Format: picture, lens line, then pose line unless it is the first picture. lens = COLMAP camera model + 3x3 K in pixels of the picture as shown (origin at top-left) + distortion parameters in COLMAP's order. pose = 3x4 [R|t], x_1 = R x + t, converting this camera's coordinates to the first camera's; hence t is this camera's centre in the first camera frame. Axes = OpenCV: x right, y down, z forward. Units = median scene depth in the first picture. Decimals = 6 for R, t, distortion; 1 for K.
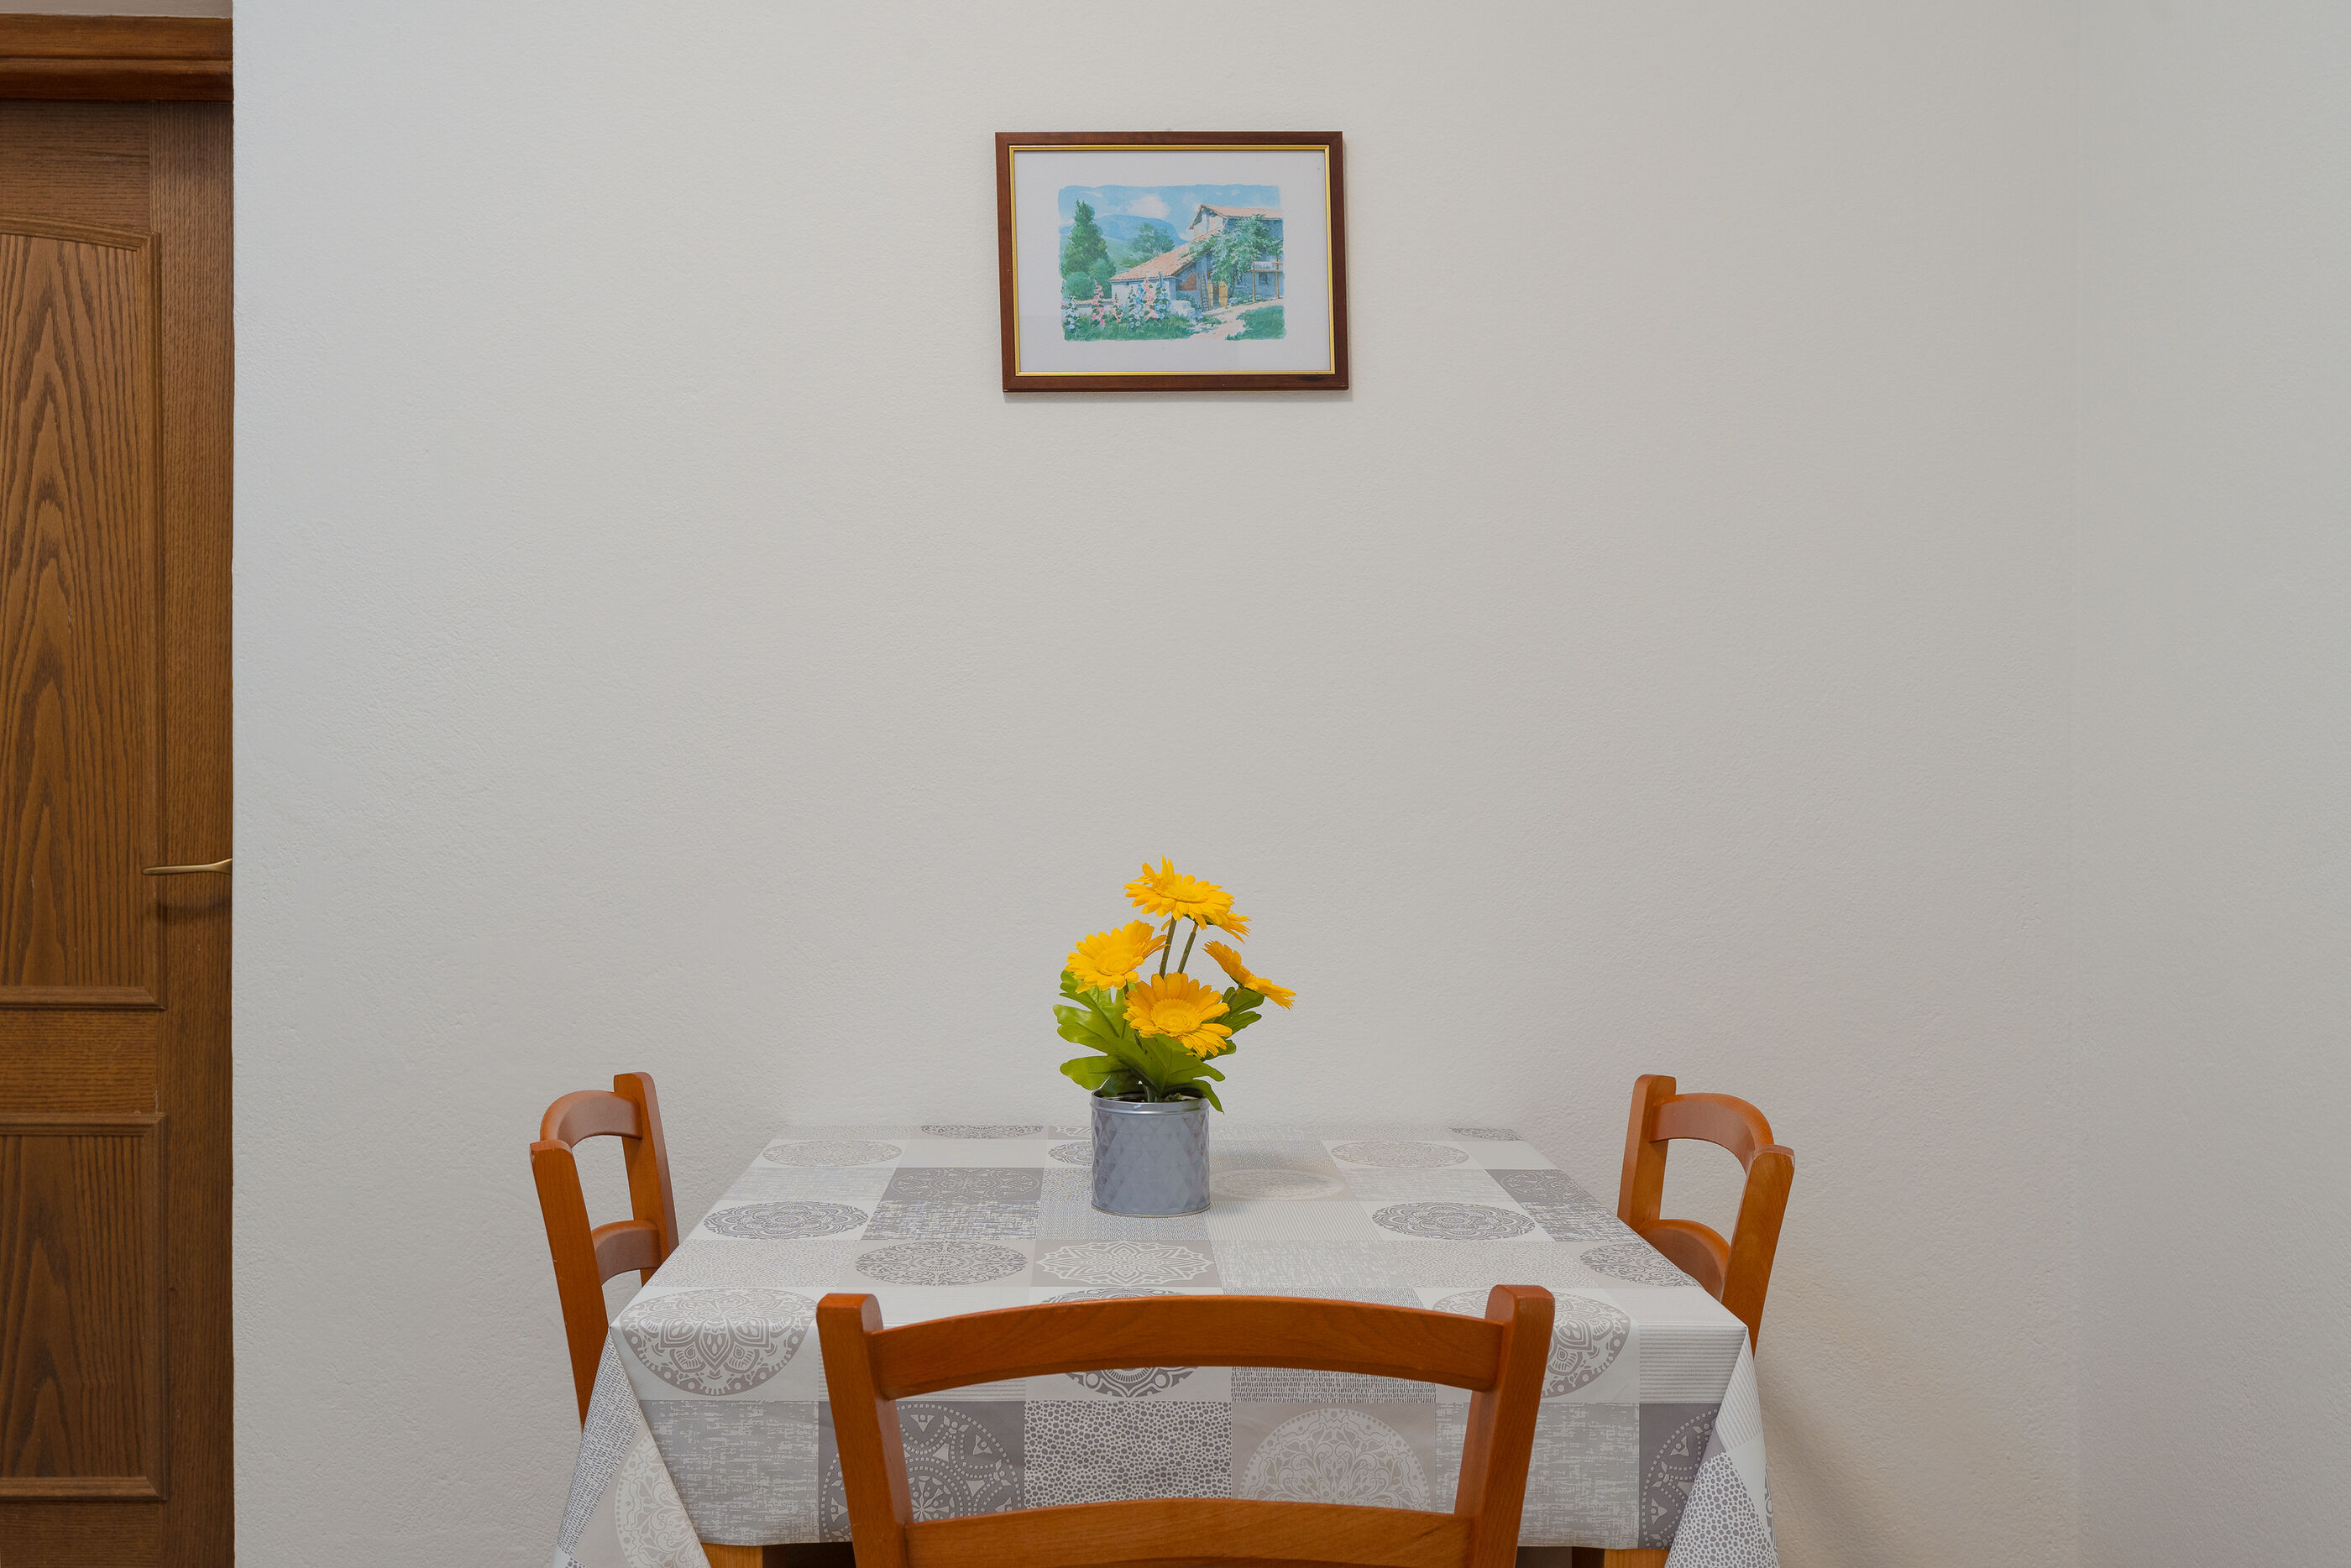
lens RADIAL K [[2152.3, 0, 1175.5], [0, 2152.3, 784.0], [0, 0, 1]] dist [0.000956, 0.001127]
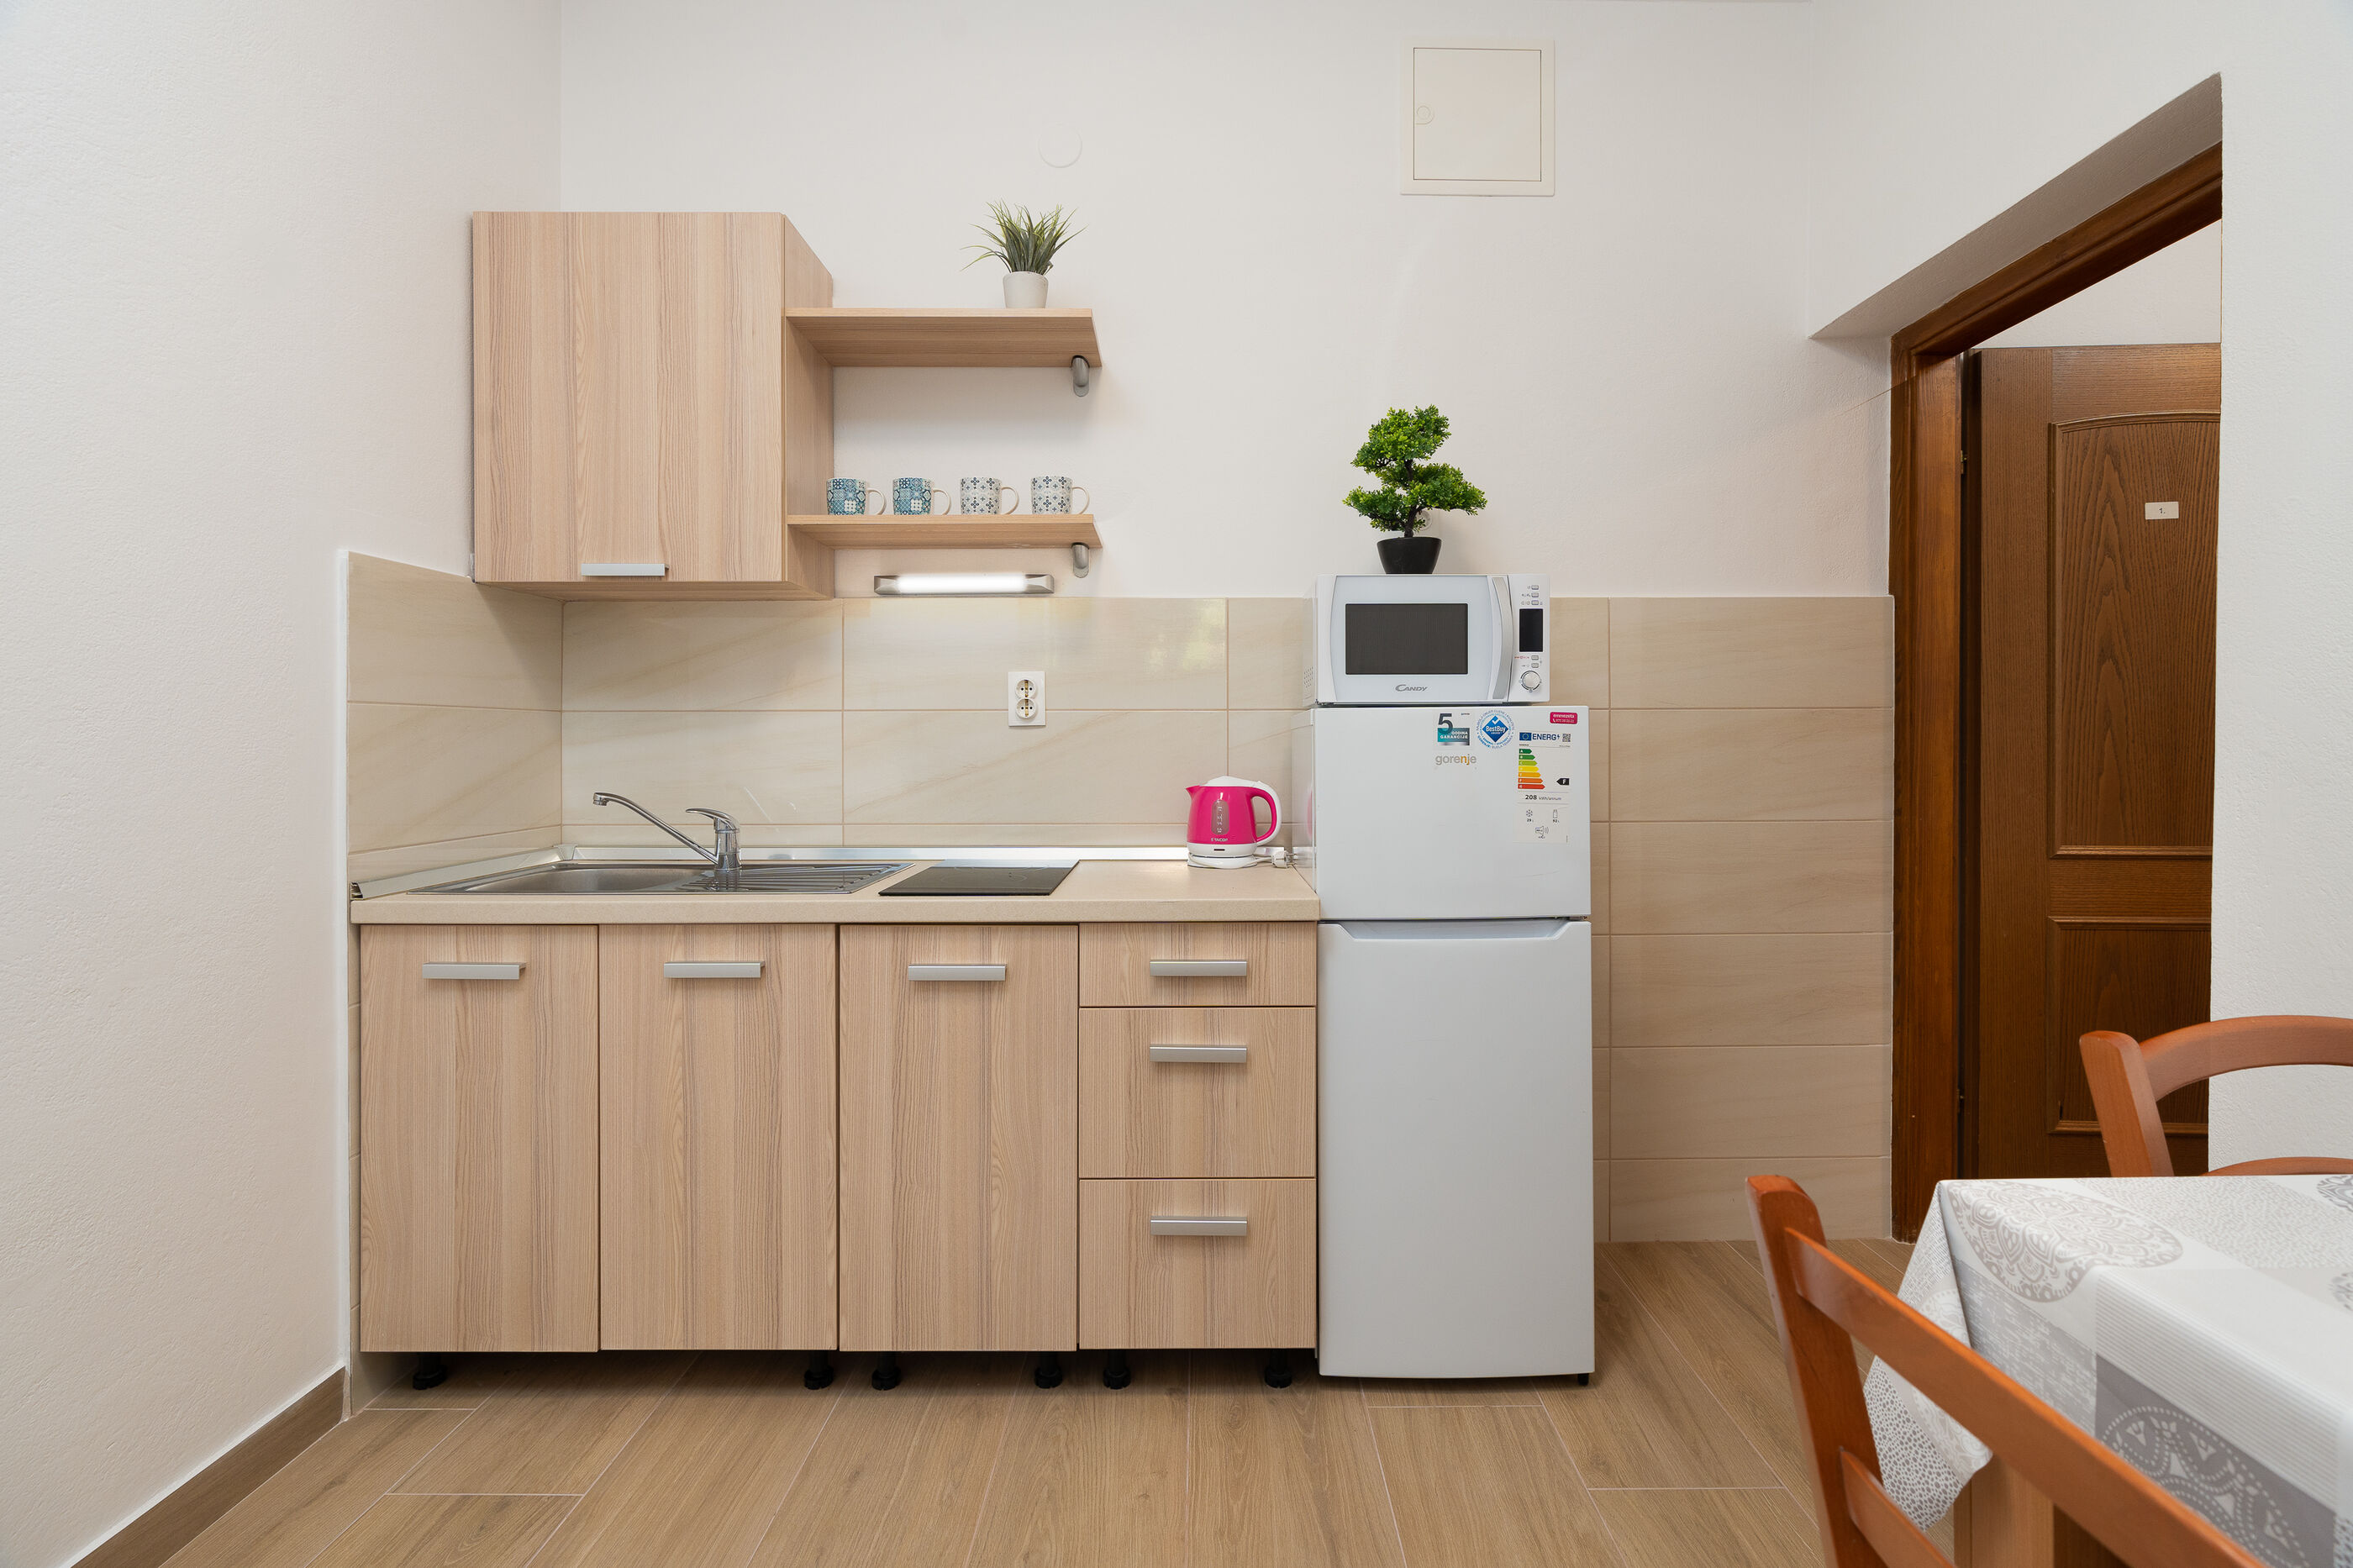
lens RADIAL K [[1059.6, 0, 1202.0], [0, 1059.6, 770.0], [0, 0, 1]] dist [-0.009652, 0.001101]
pose [[-0.009034, 0.016958, -0.999815, 0.187747], [-0.001137, 0.999855, 0.016969, 0.018596], [0.999959, 0.001290, -0.009014, 0.405955]]
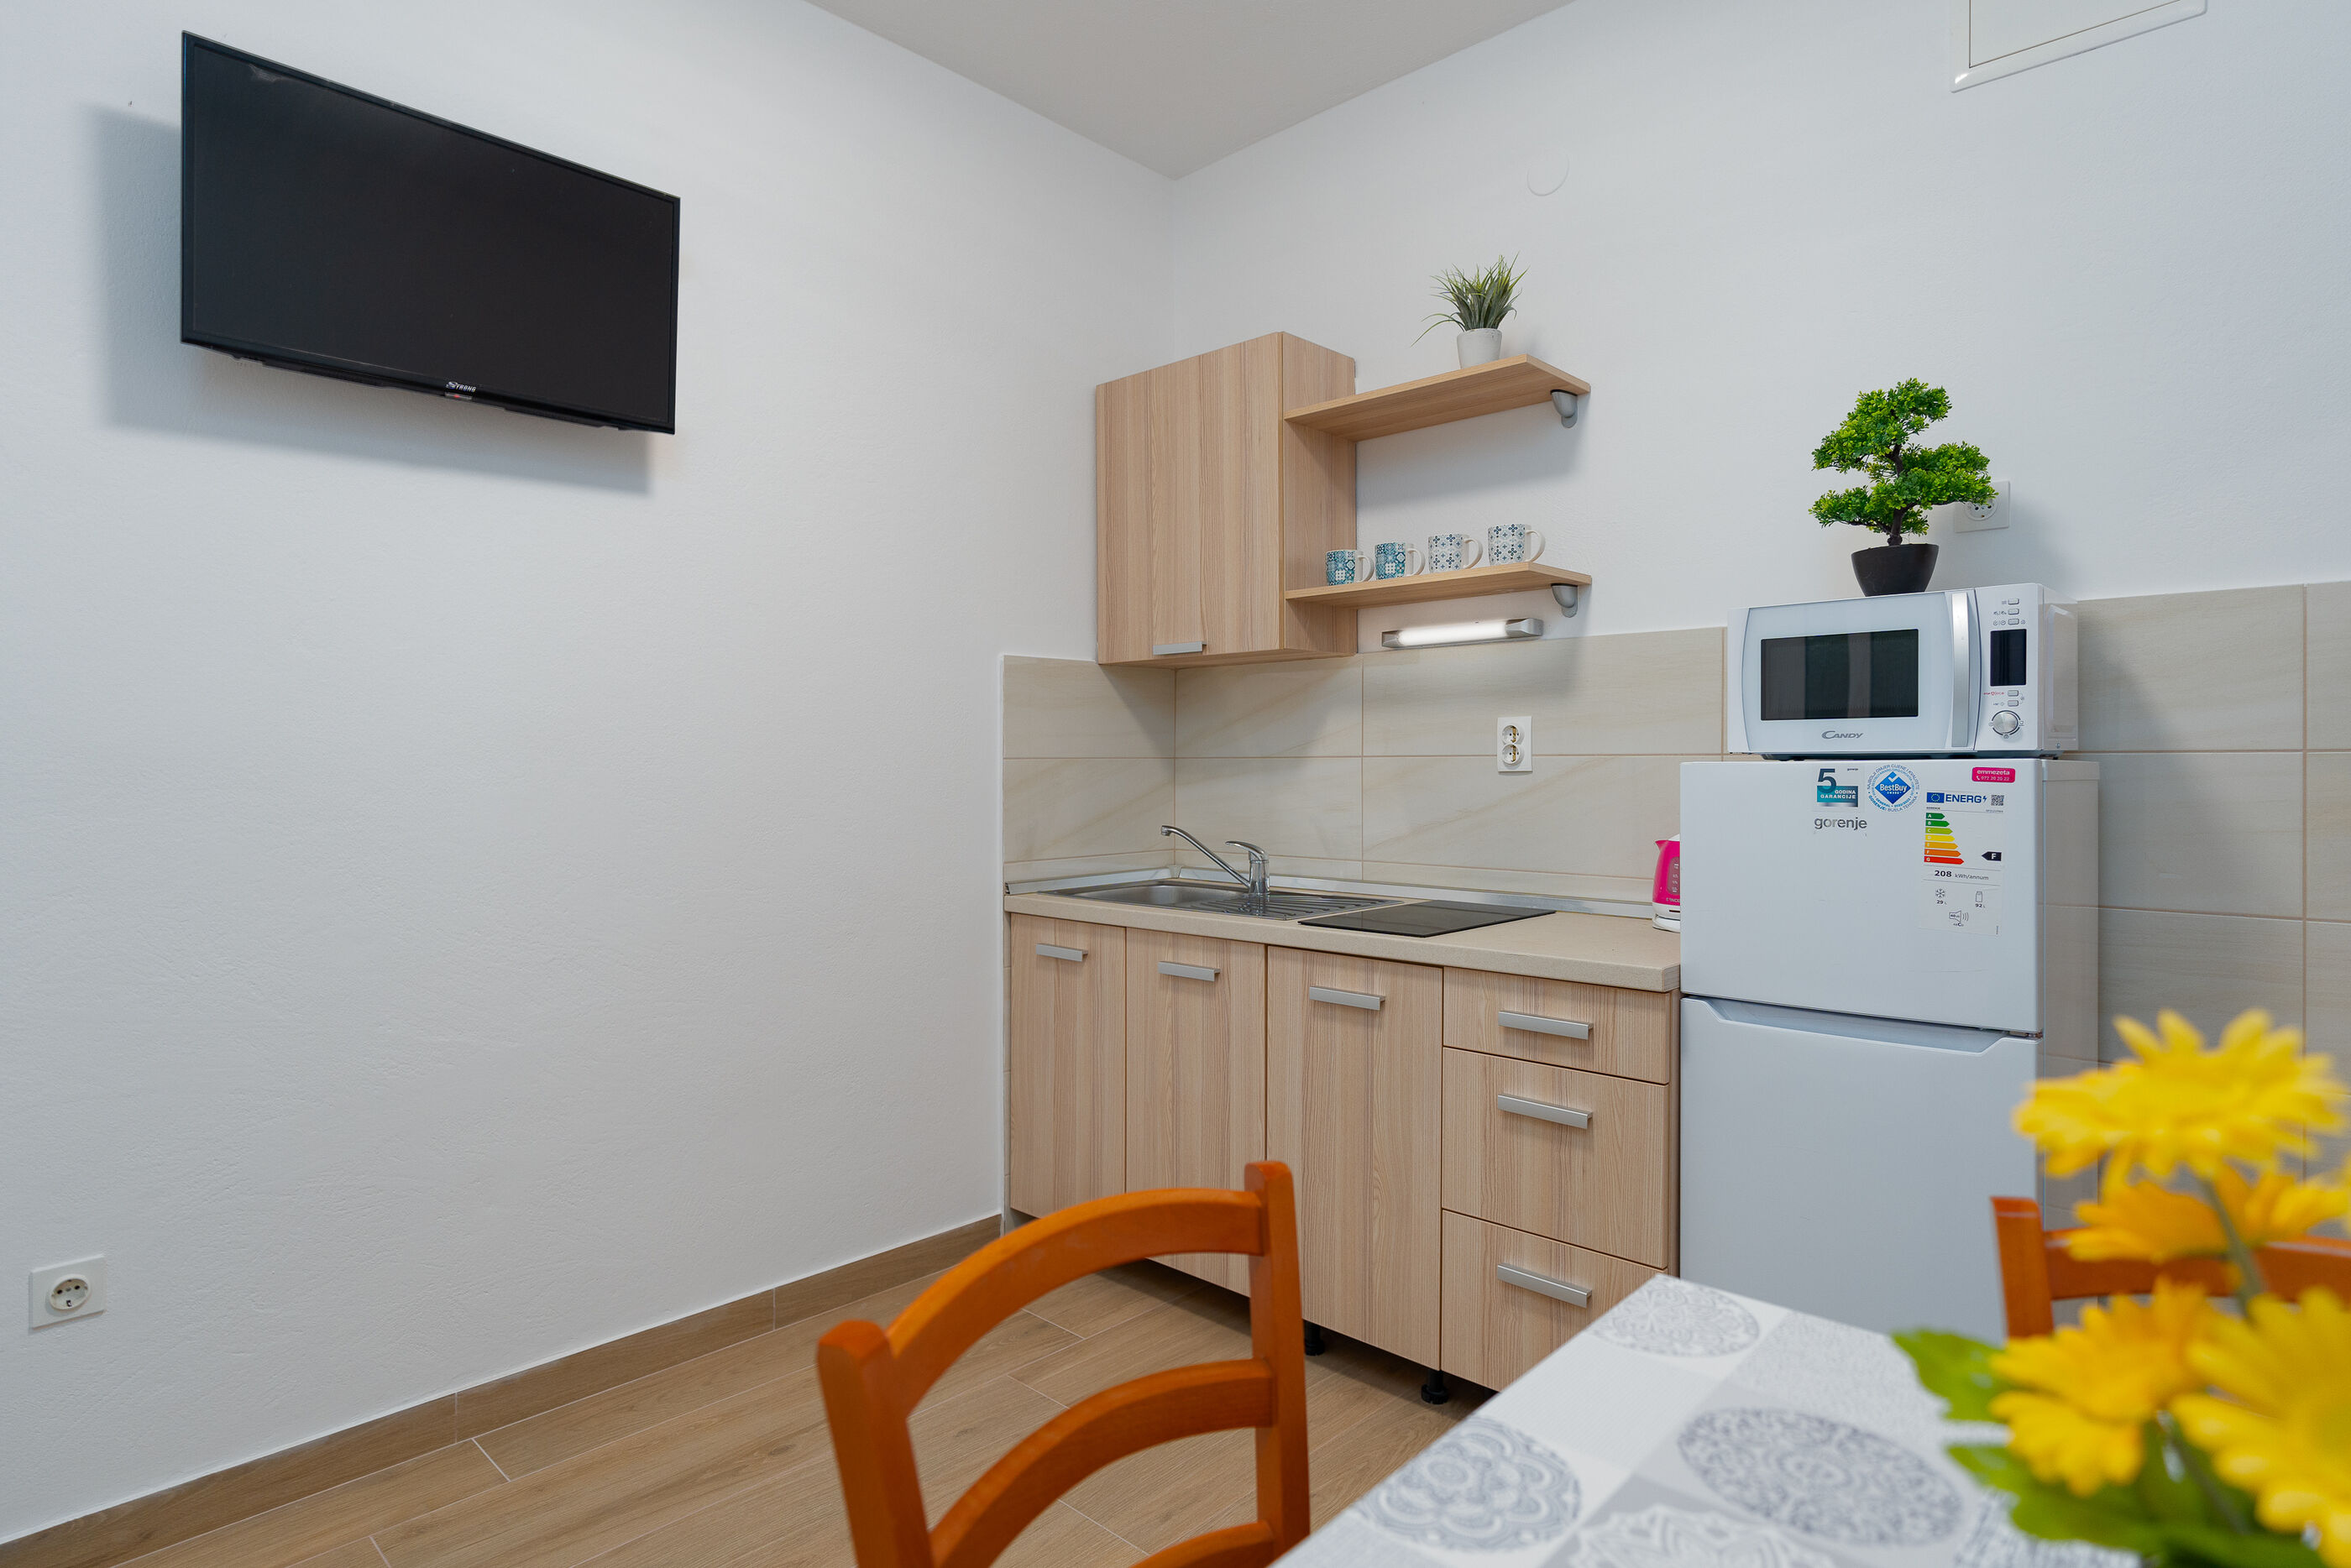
lens RADIAL K [[1263.1, 0, 1186.4], [0, 1263.1, 810.7], [0, 0, 1]] dist [-0.002243, -0.000743]
pose [[-0.697287, 0.021292, -0.716476, 0.249223], [-0.004991, 0.999390, 0.034558, -0.008943], [0.716775, 0.027673, -0.696755, 0.838943]]
